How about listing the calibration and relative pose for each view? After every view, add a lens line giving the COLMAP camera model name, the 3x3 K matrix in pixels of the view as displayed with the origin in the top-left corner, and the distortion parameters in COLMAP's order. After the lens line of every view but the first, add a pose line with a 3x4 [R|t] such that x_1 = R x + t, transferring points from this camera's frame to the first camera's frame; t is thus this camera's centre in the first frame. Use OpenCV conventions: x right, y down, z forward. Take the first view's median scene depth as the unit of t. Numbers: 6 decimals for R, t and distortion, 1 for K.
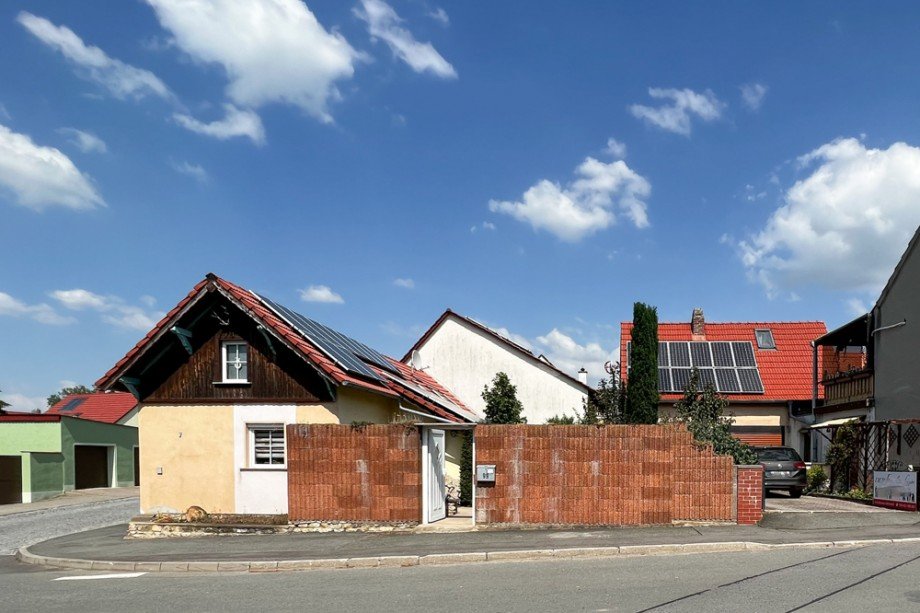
lens RADIAL K [[806.7, 0, 457.8], [0, 806.7, 321.6], [0, 0, 1]] dist [-0.006247, -0.005976]
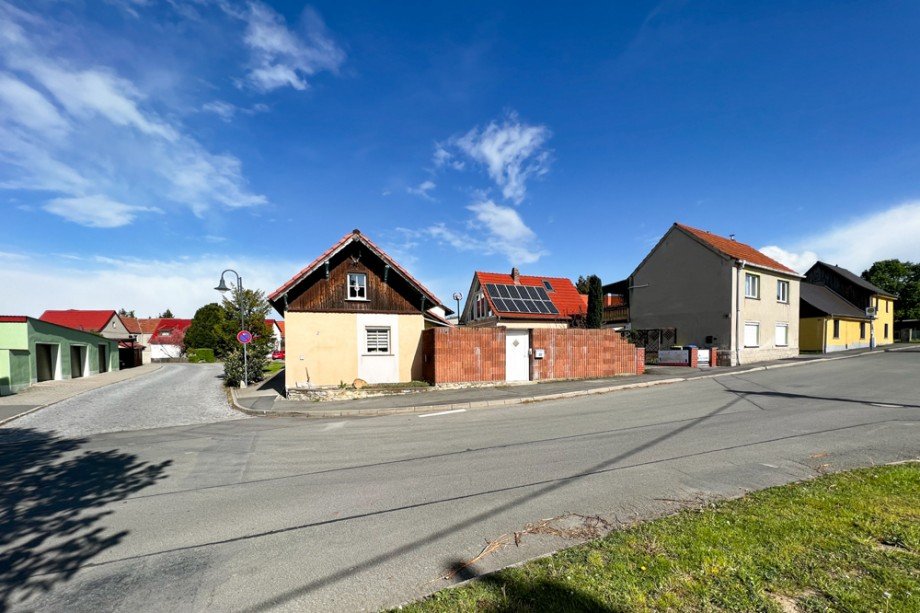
lens RADIAL K [[561.2, 0, 470.9], [0, 561.2, 255.6], [0, 0, 1]] dist [-0.000087, -0.000320]
pose [[0.827764, 0.082866, 0.554923, -0.715822], [-0.078266, 0.996417, -0.032046, 0.008426], [-0.555590, -0.016905, 0.831284, -0.019209]]
